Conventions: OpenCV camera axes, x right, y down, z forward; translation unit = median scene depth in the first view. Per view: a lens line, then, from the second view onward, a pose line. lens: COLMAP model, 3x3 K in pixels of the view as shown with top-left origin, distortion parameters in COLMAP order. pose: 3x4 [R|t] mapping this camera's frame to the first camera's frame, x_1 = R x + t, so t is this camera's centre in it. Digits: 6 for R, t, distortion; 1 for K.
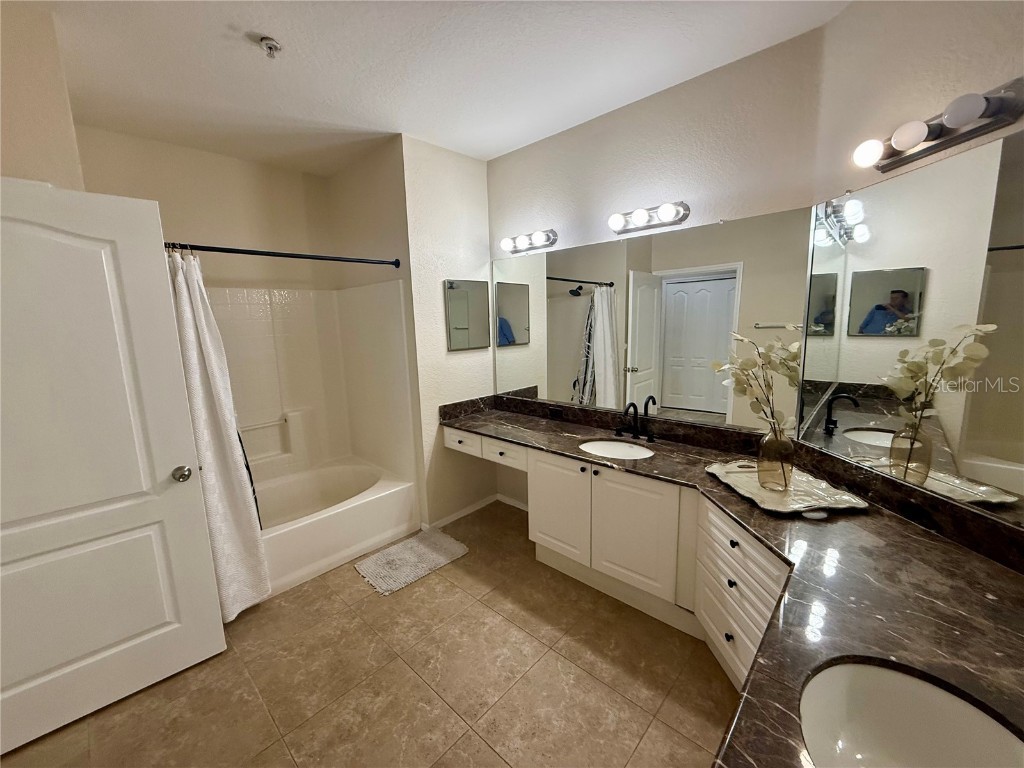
lens RADIAL K [[407.9, 0, 507.6], [0, 407.9, 382.7], [0, 0, 1]] dist [0.000179, -0.000051]
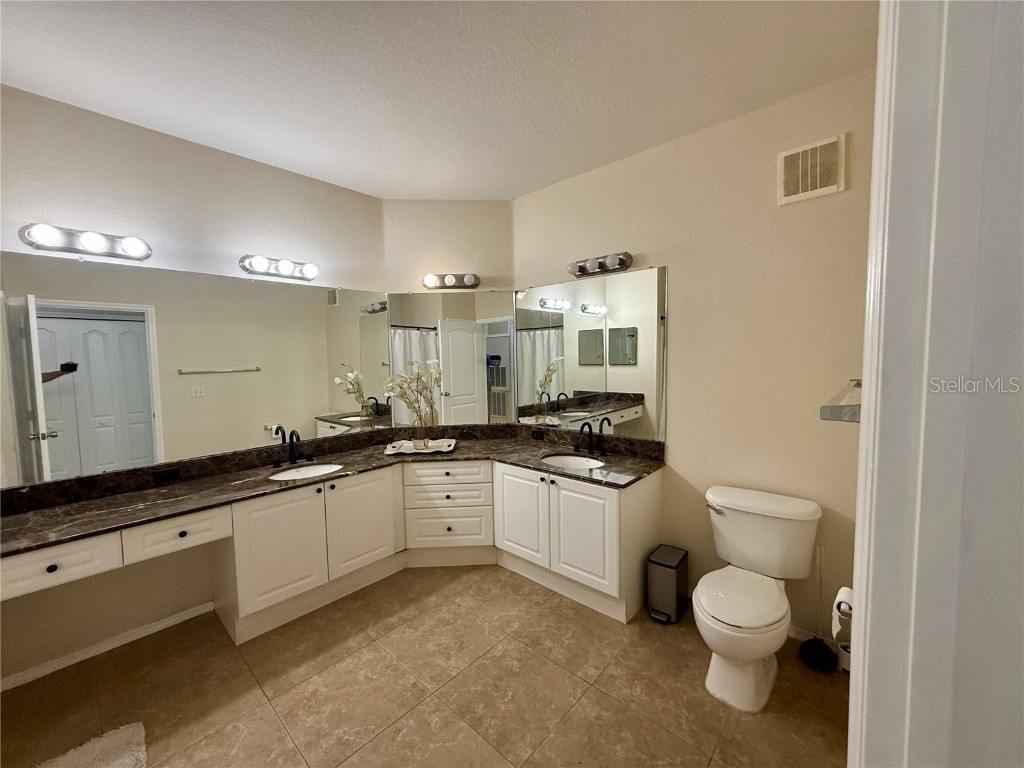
lens RADIAL K [[407.9, 0, 507.6], [0, 407.9, 382.7], [0, 0, 1]] dist [0.000179, -0.000051]
pose [[-0.010867, -0.037966, 0.999220, -0.902421], [0.174624, 0.983851, 0.039281, -0.022836], [-0.984575, 0.174914, -0.004062, 0.476336]]
